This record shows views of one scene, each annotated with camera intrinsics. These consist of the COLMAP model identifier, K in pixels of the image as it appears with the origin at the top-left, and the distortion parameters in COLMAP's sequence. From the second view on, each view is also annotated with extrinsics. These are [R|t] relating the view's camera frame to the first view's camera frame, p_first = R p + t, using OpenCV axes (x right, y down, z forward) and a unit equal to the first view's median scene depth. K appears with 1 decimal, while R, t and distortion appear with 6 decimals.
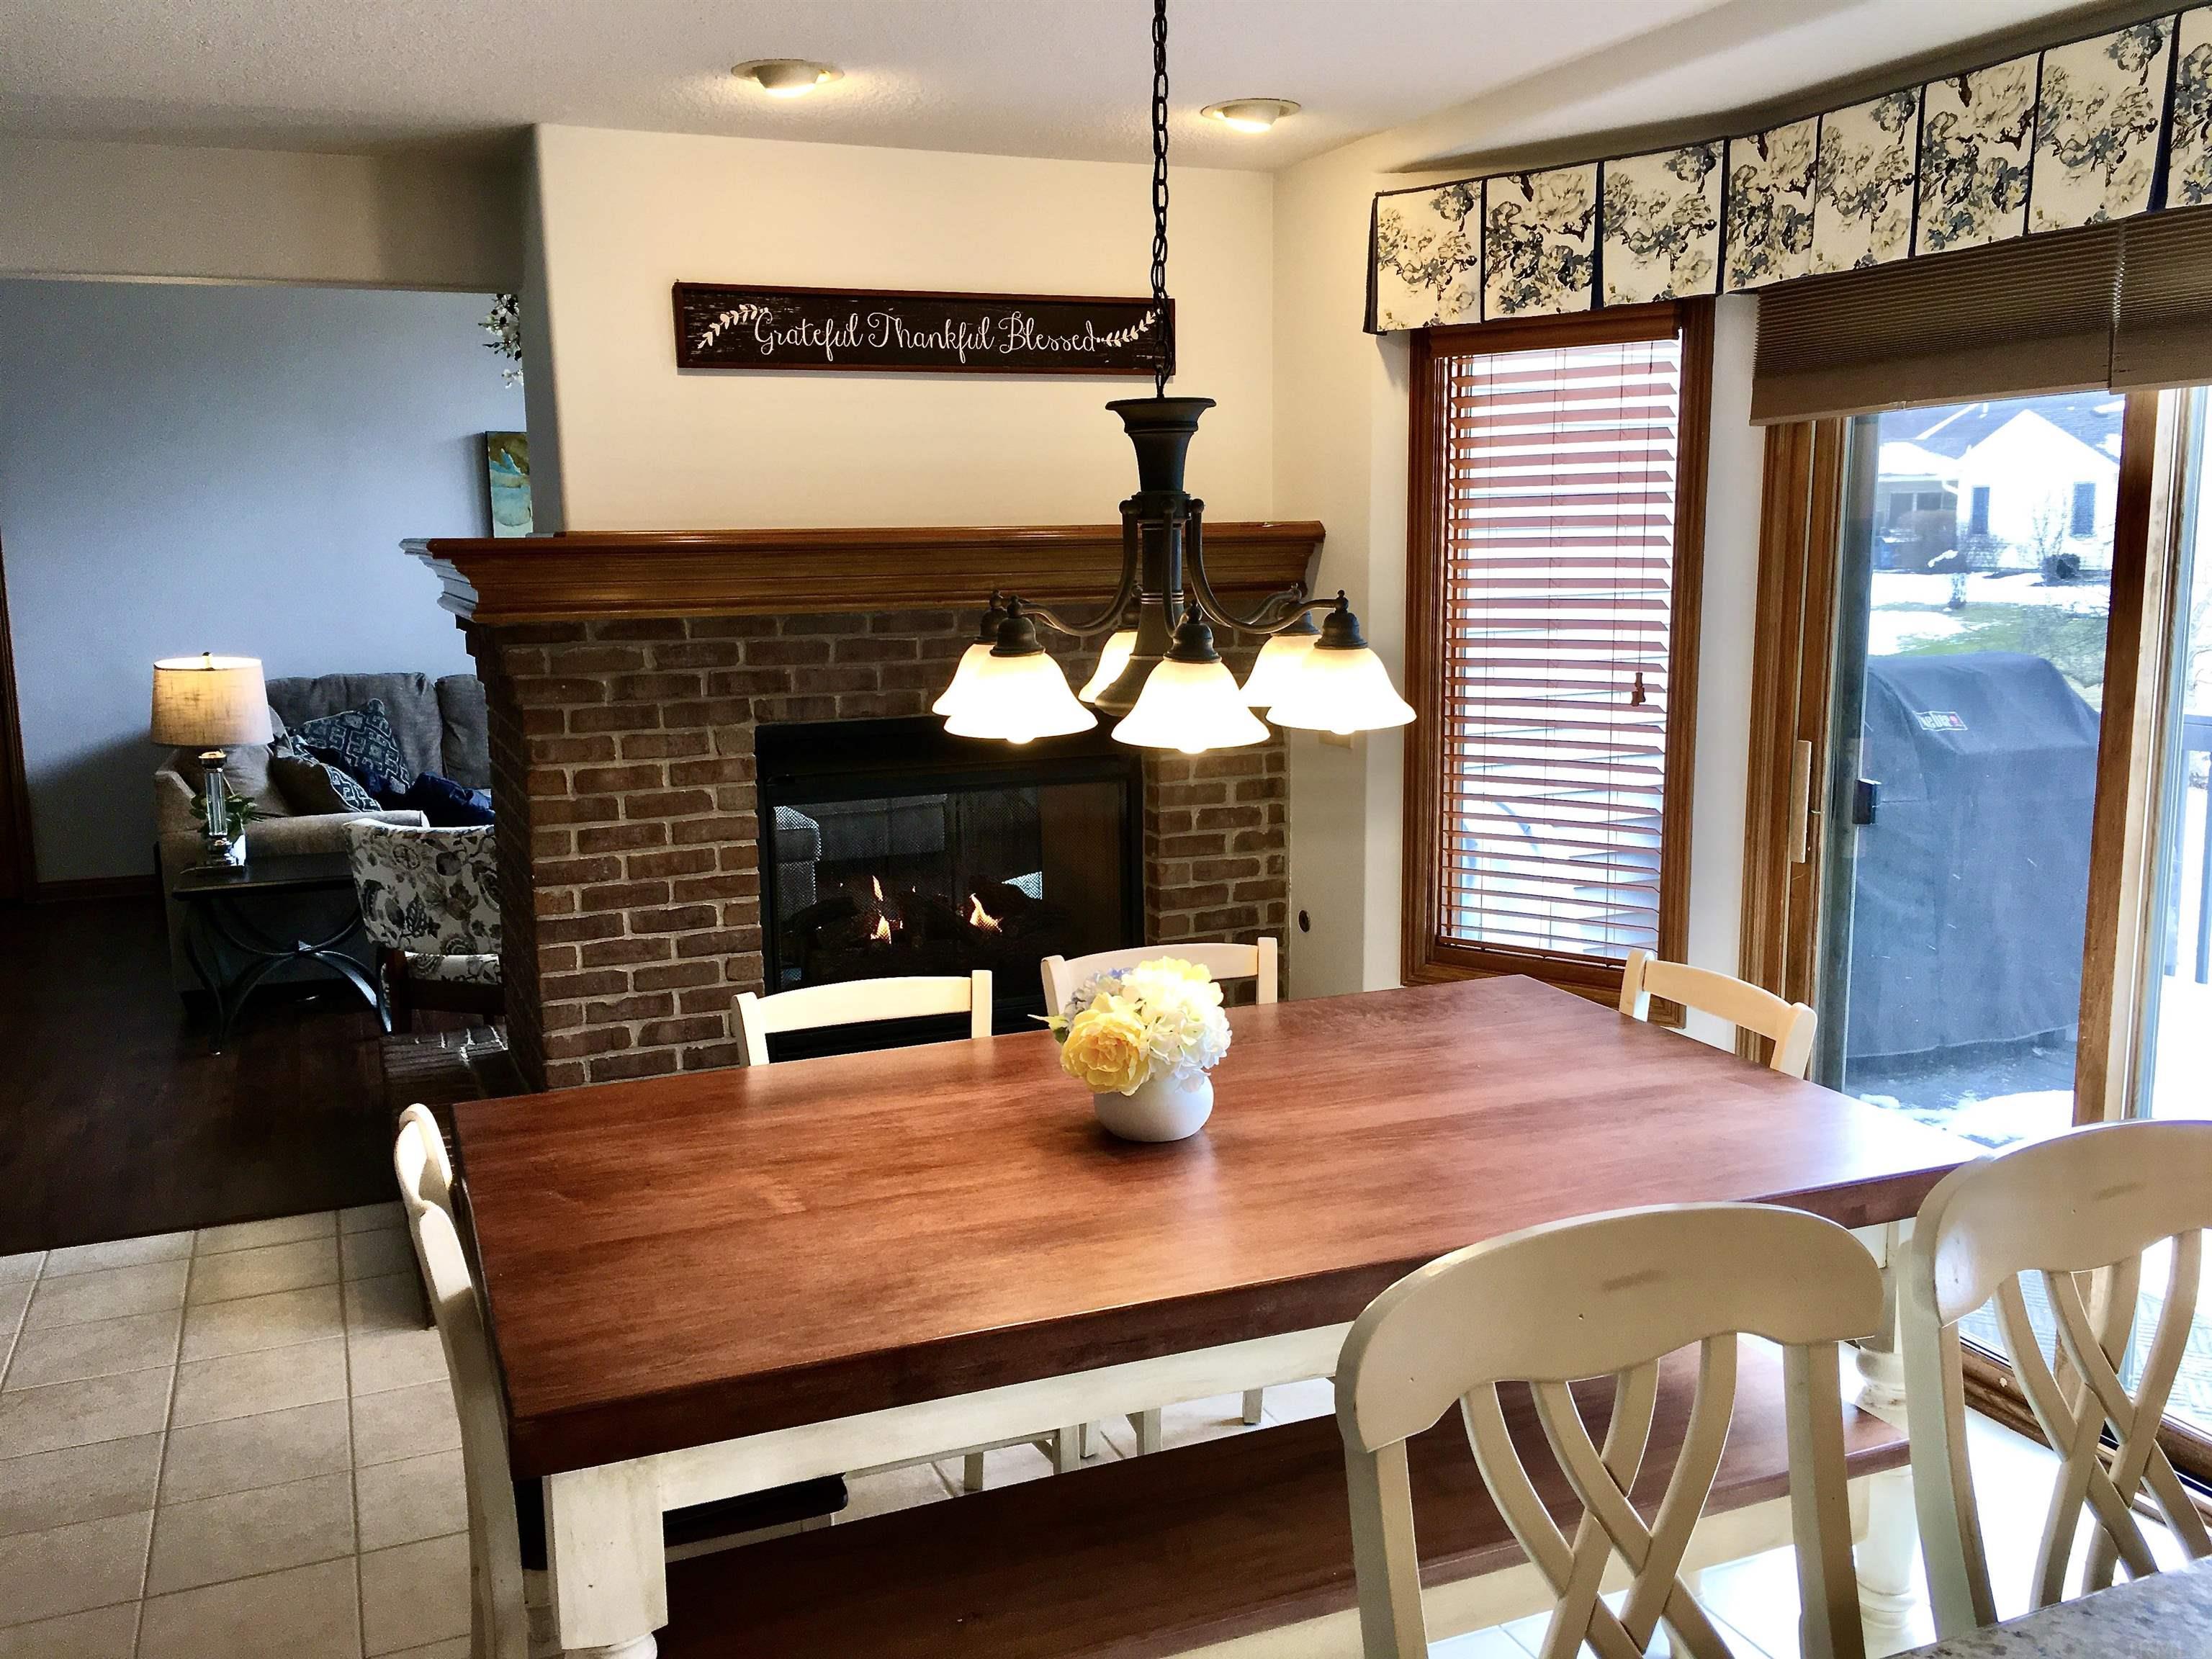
lens RADIAL K [[1876.7, 0, 1081.5], [0, 1876.7, 832.9], [0, 0, 1]] dist [0.100630, -0.088274]
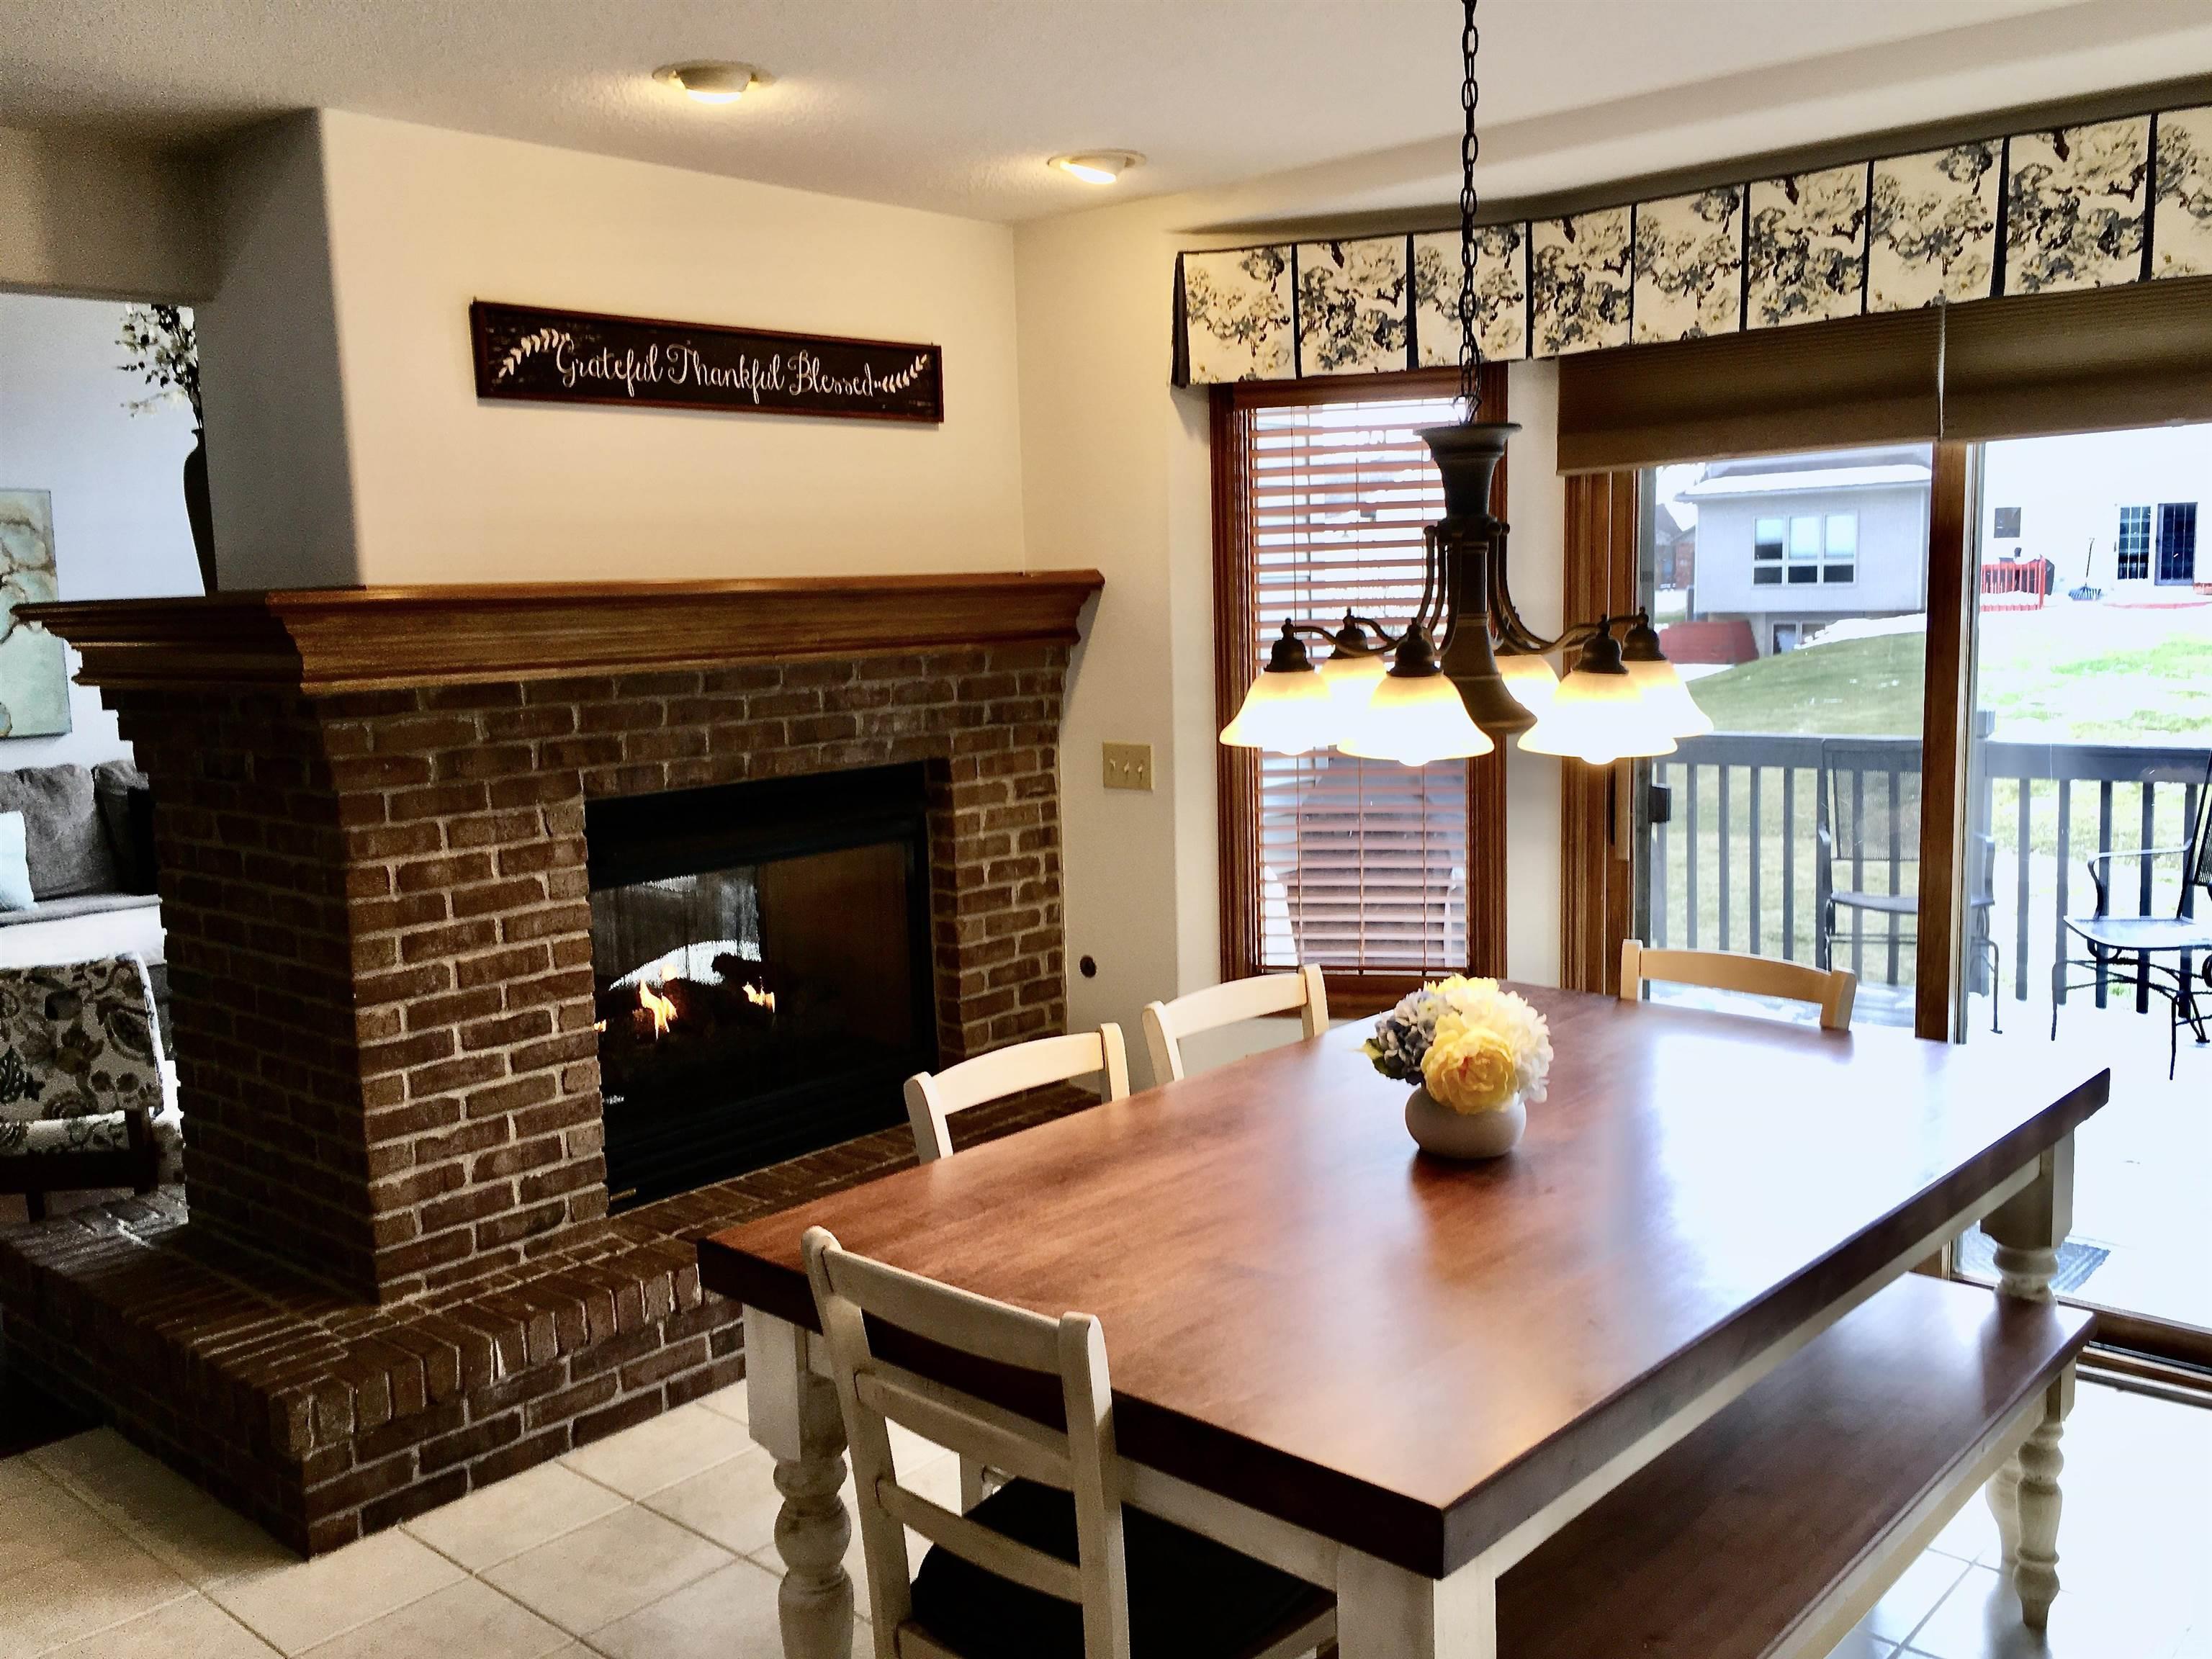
lens RADIAL K [[1876.7, 0, 1112.8], [0, 1876.7, 835.5], [0, 0, 1]] dist [0.100630, -0.088274]
pose [[0.908019, -0.068650, 0.413266, -0.322249], [0.083823, 0.996306, -0.018671, -0.003512], [-0.410457, 0.051595, 0.910419, 0.091385]]
